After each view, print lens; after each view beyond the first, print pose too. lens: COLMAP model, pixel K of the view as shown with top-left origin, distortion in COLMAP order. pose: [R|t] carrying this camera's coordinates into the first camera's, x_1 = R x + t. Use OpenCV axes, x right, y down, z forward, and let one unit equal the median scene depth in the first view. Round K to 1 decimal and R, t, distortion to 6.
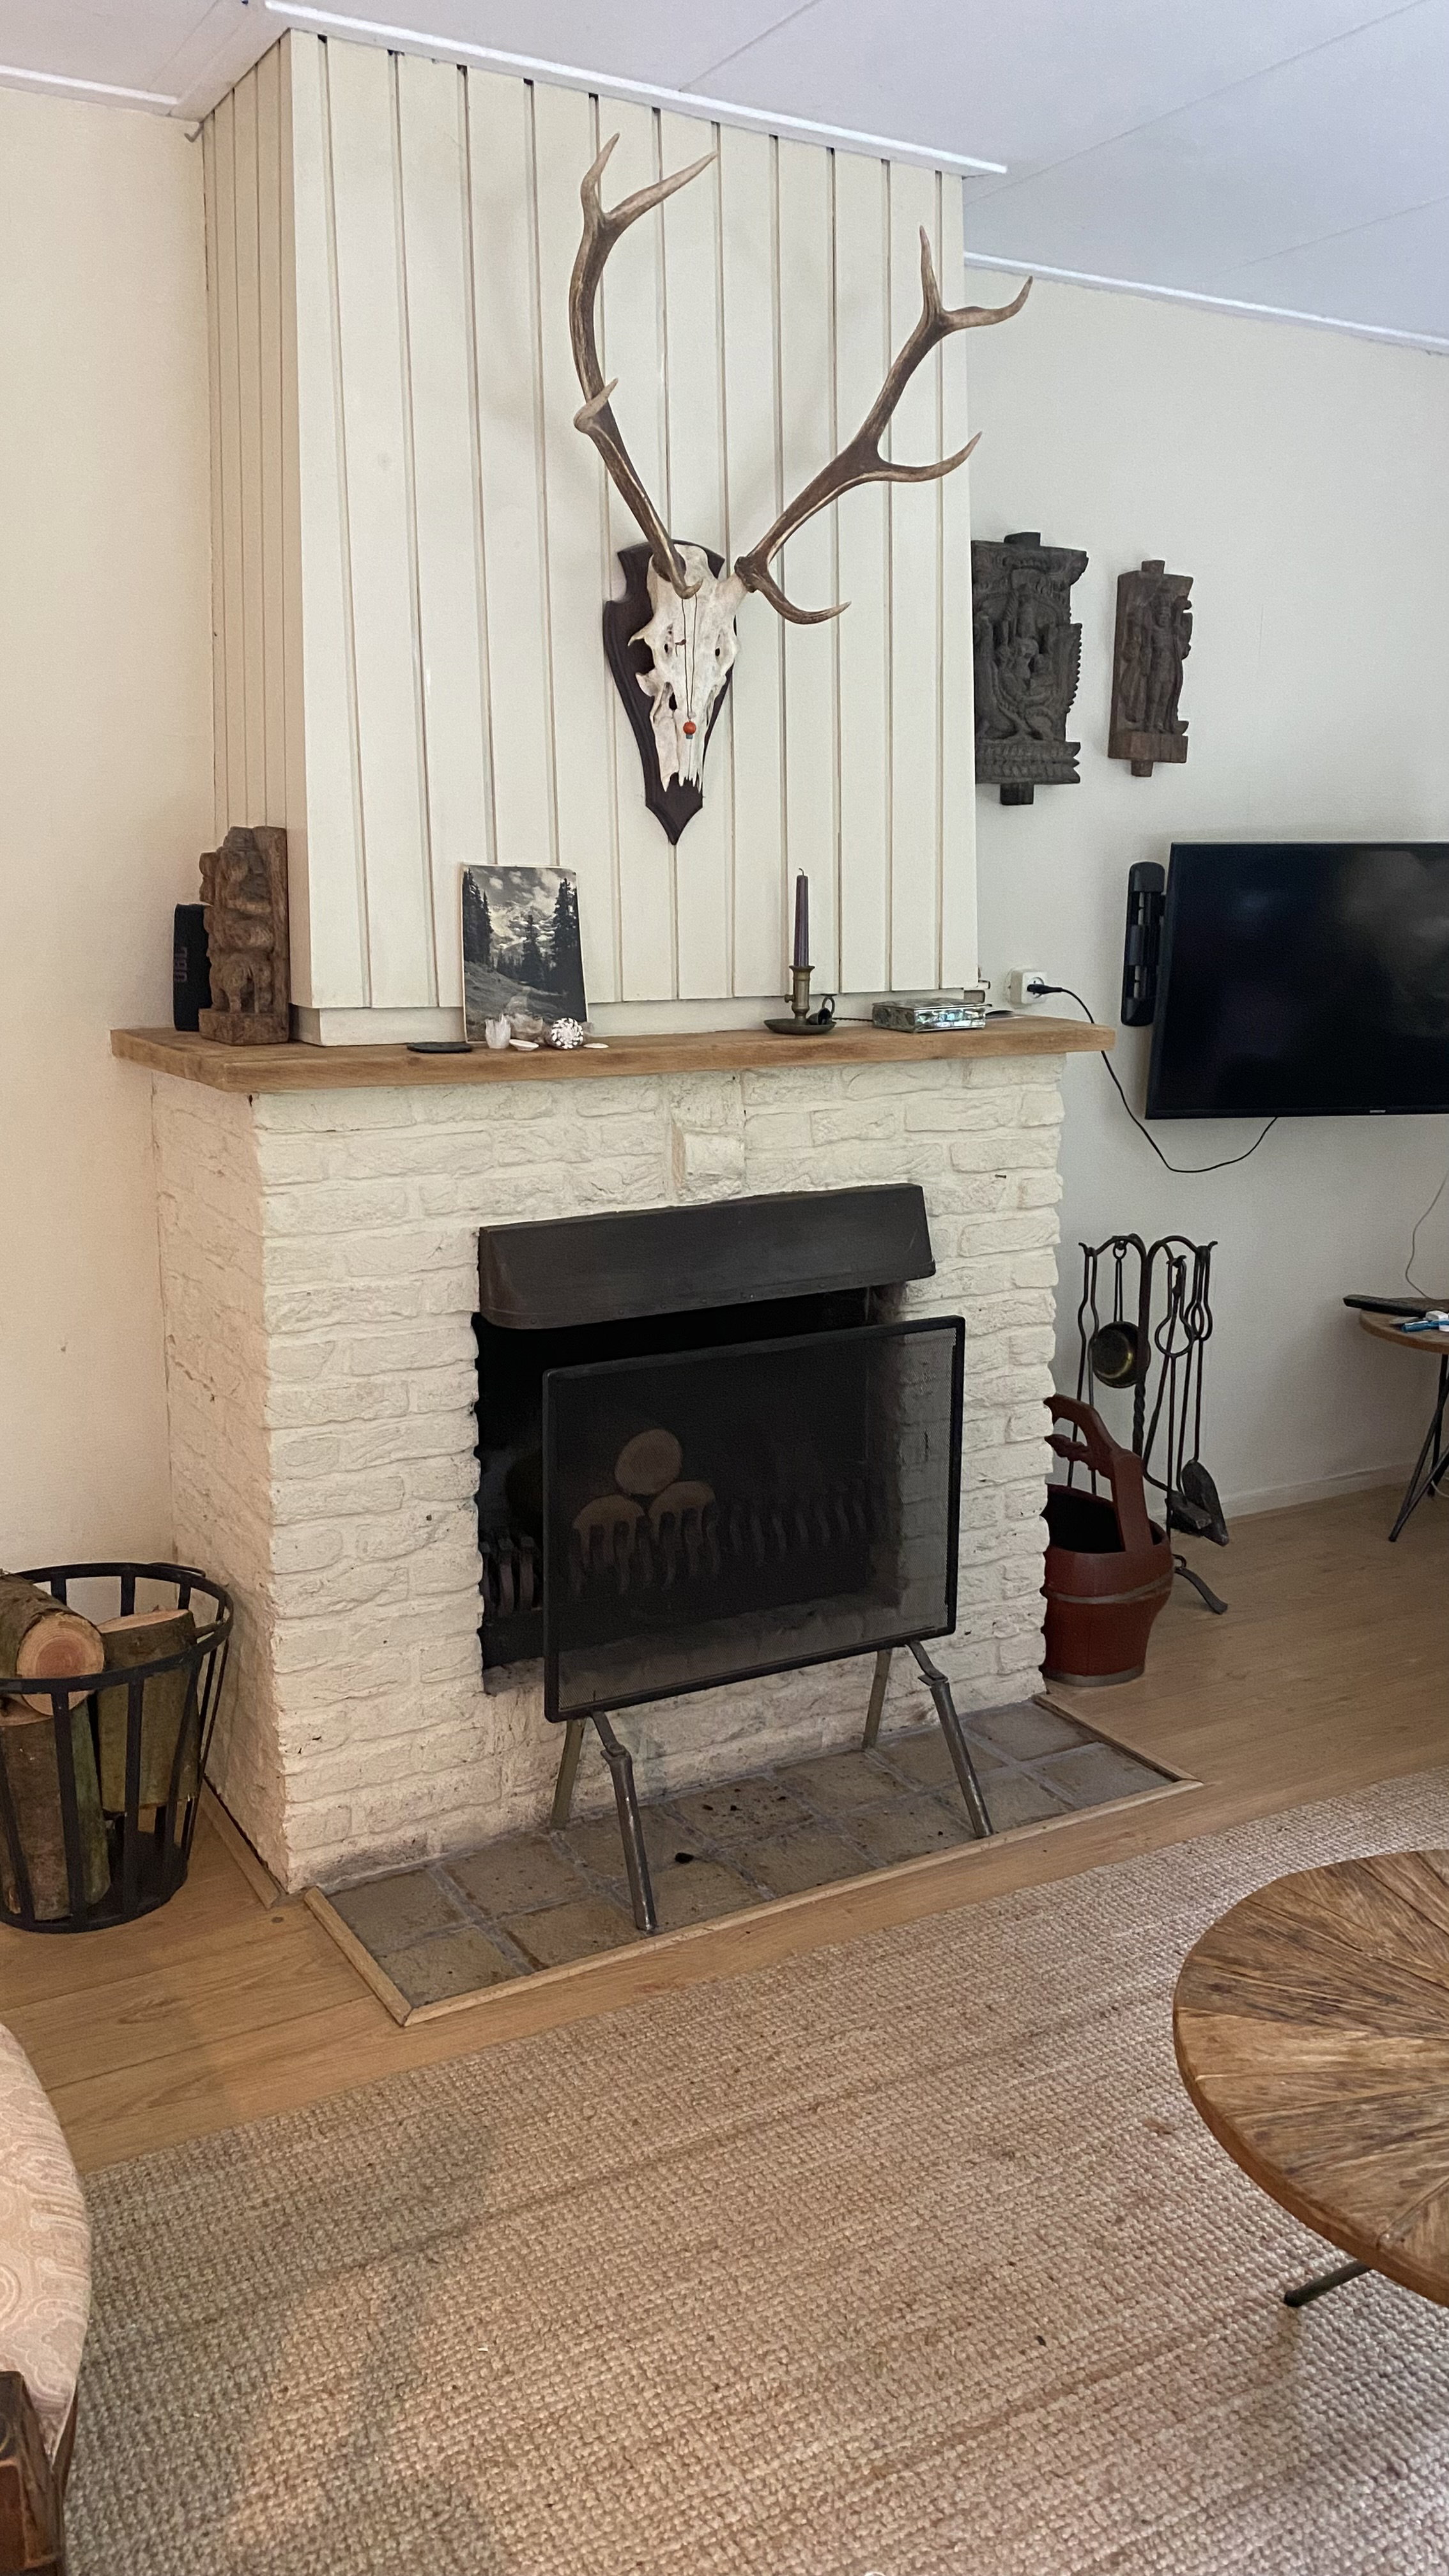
lens RADIAL K [[1973.1, 0, 725.4], [0, 1973.1, 1270.5], [0, 0, 1]] dist [0.178802, -0.420315]
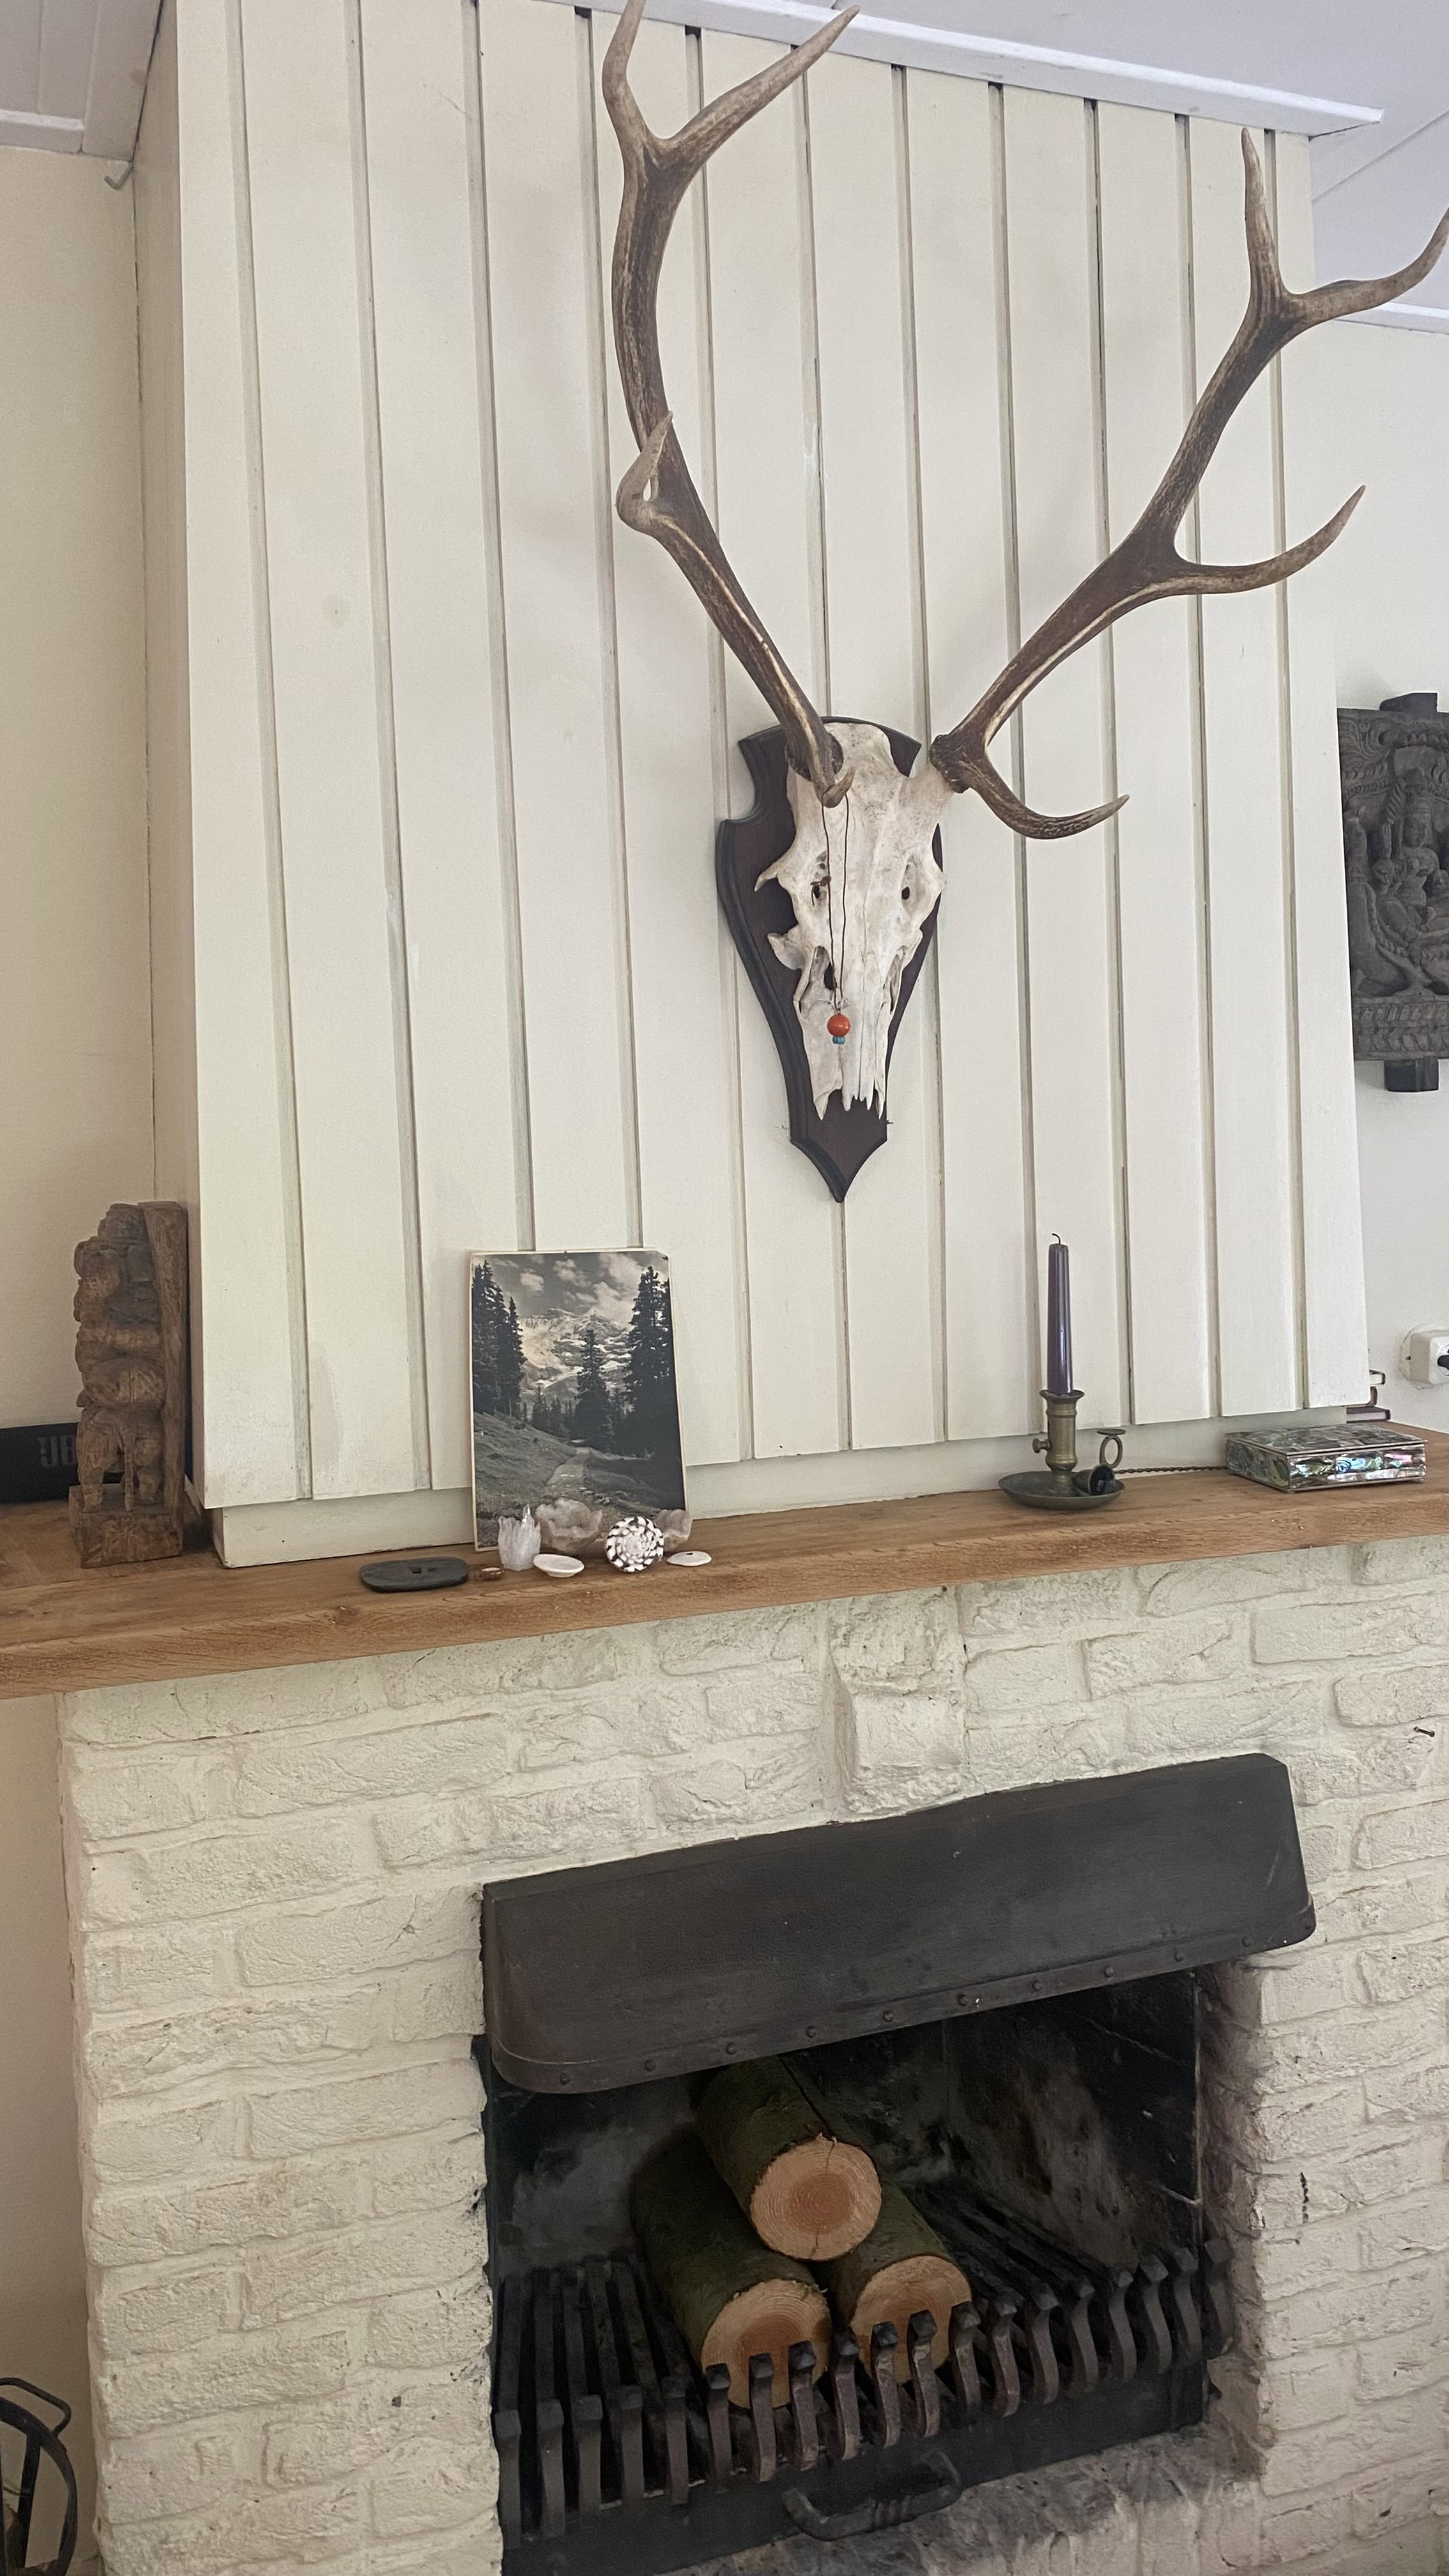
lens RADIAL K [[1972.4, 0, 682.4], [0, 1972.4, 1280.4], [0, 0, 1]] dist [0.082331, -0.123912]
pose [[0.983207, -0.012860, -0.182042, 0.037179], [-0.007029, 0.994105, -0.108192, -0.128753], [0.182360, 0.107655, 0.977321, 0.419460]]
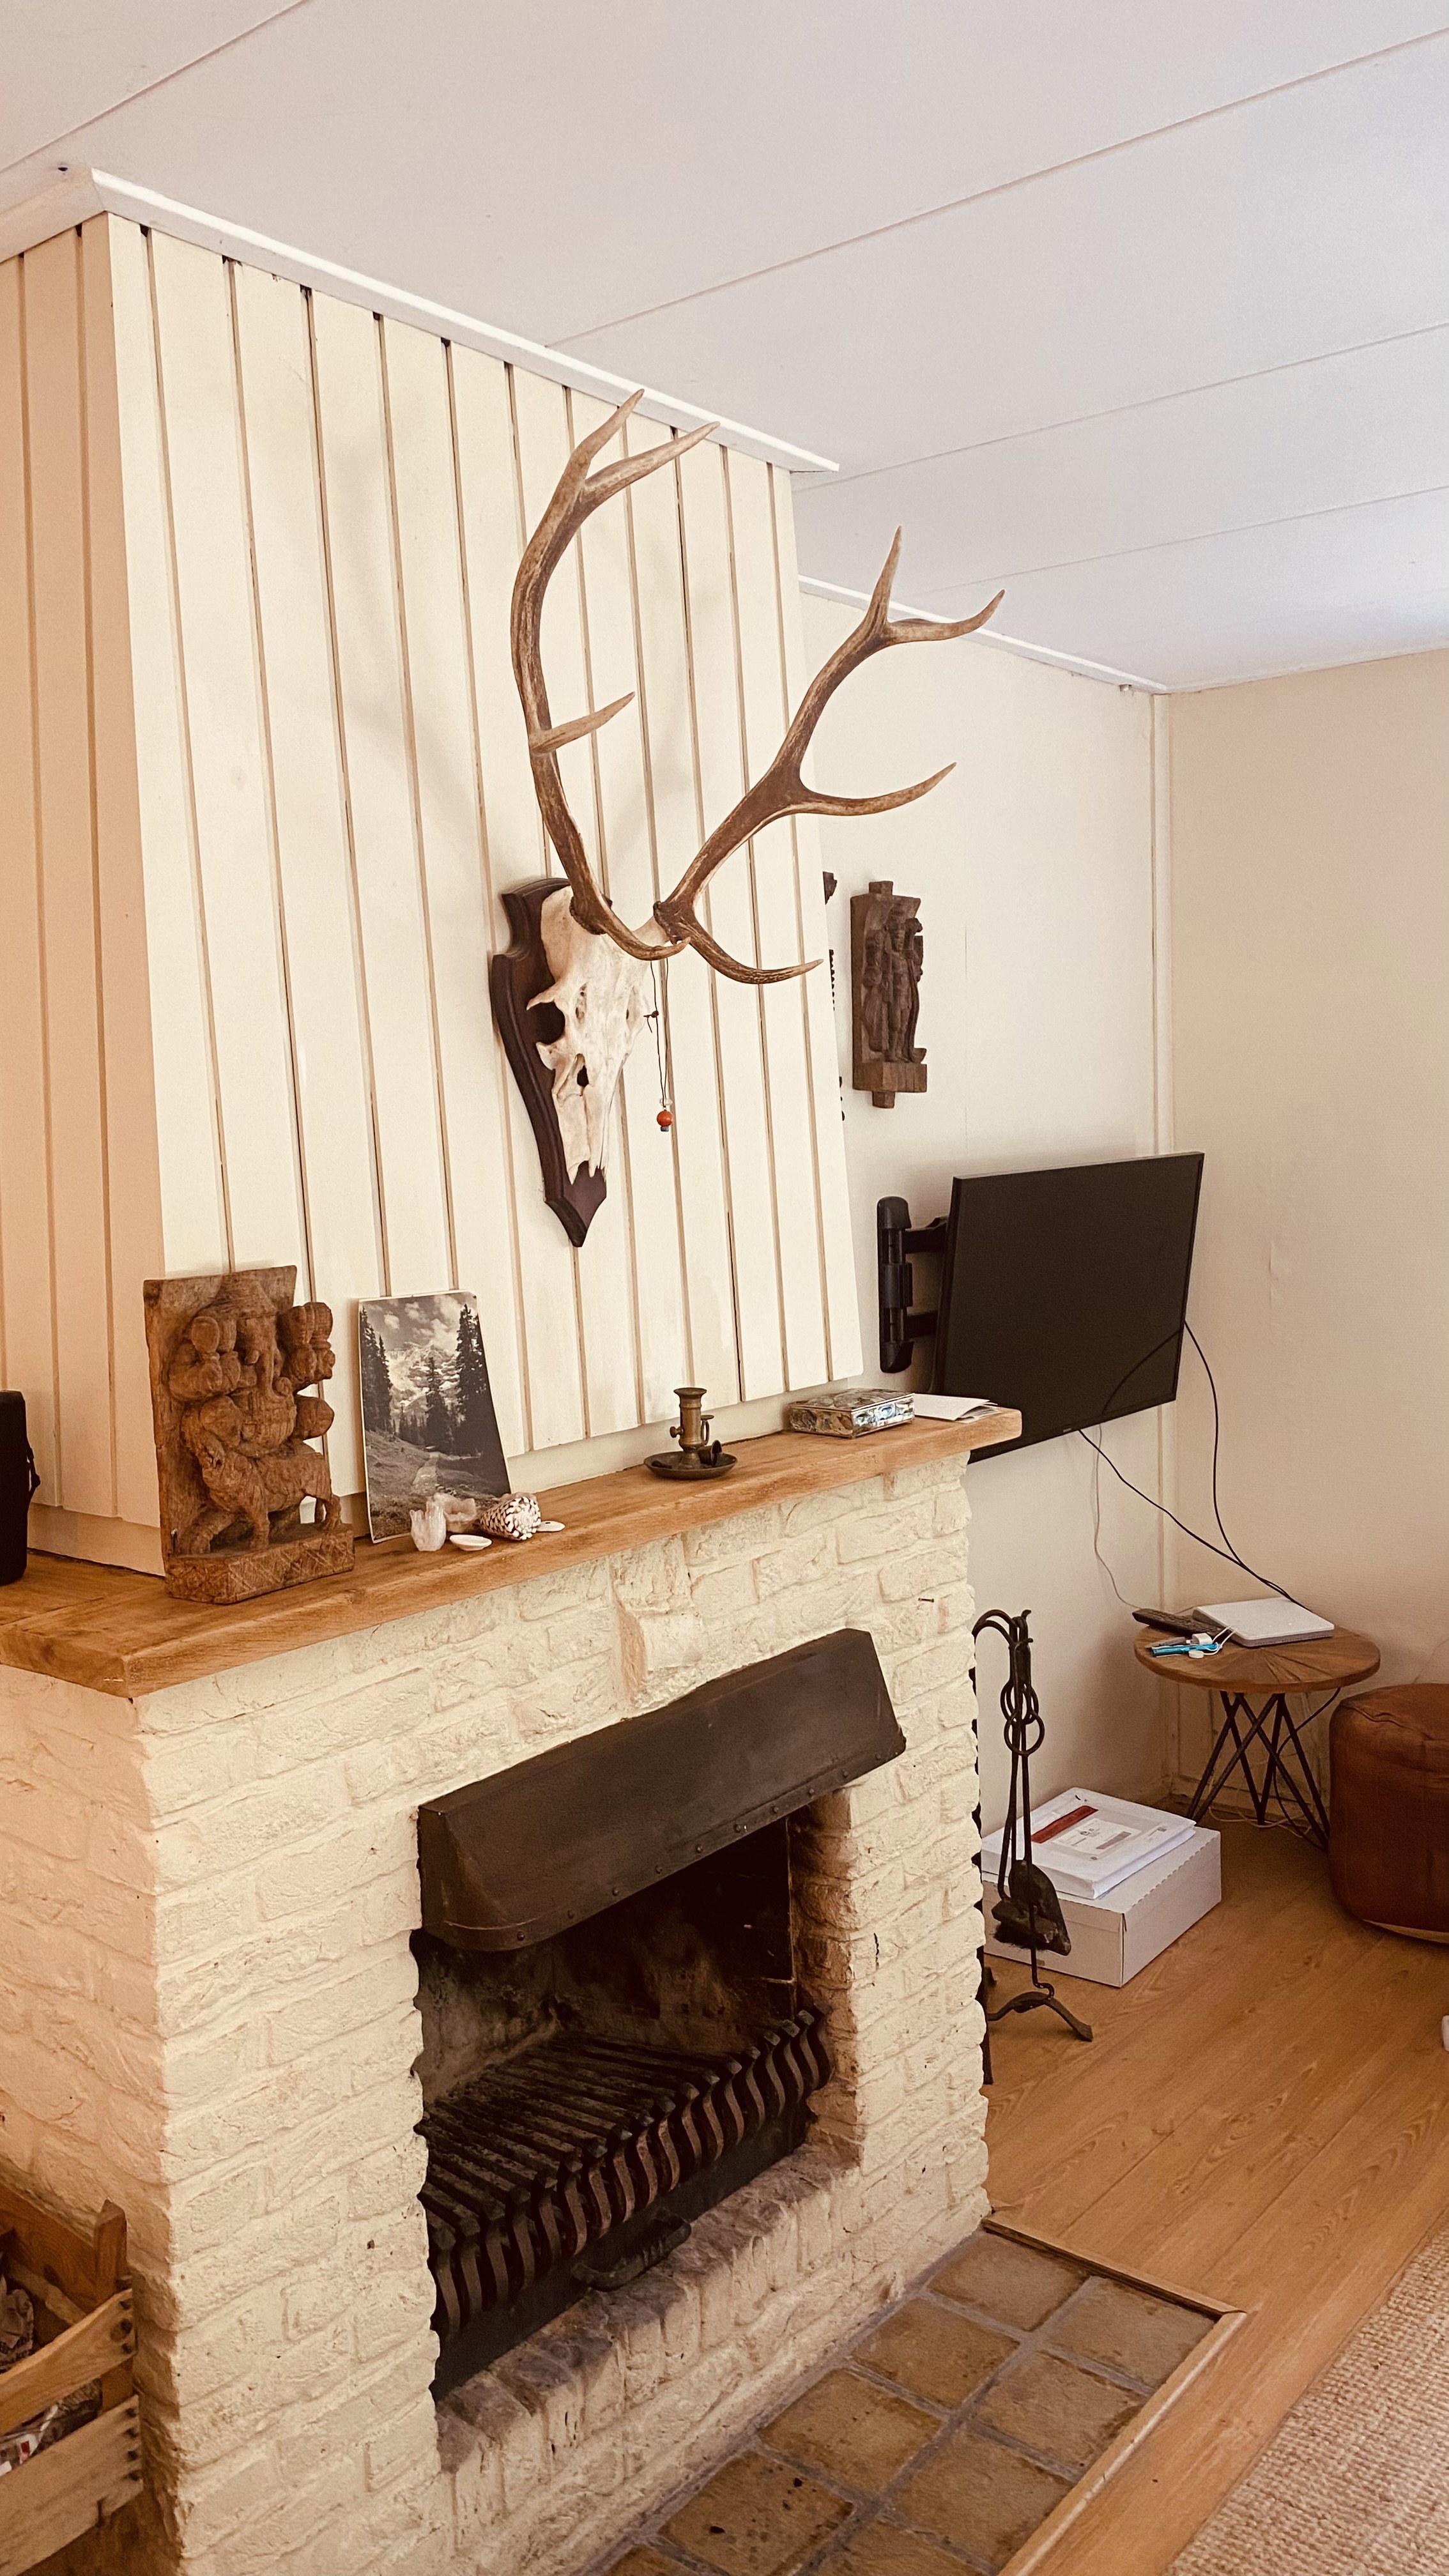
lens RADIAL K [[1973.1, 0, 725.4], [0, 1973.1, 1270.5], [0, 0, 1]] dist [0.178802, -0.420315]
pose [[0.933013, -0.065235, 0.353880, -0.255094], [0.106634, 0.989382, -0.098757, -0.125039], [-0.343680, 0.129878, 0.930062, 0.262264]]
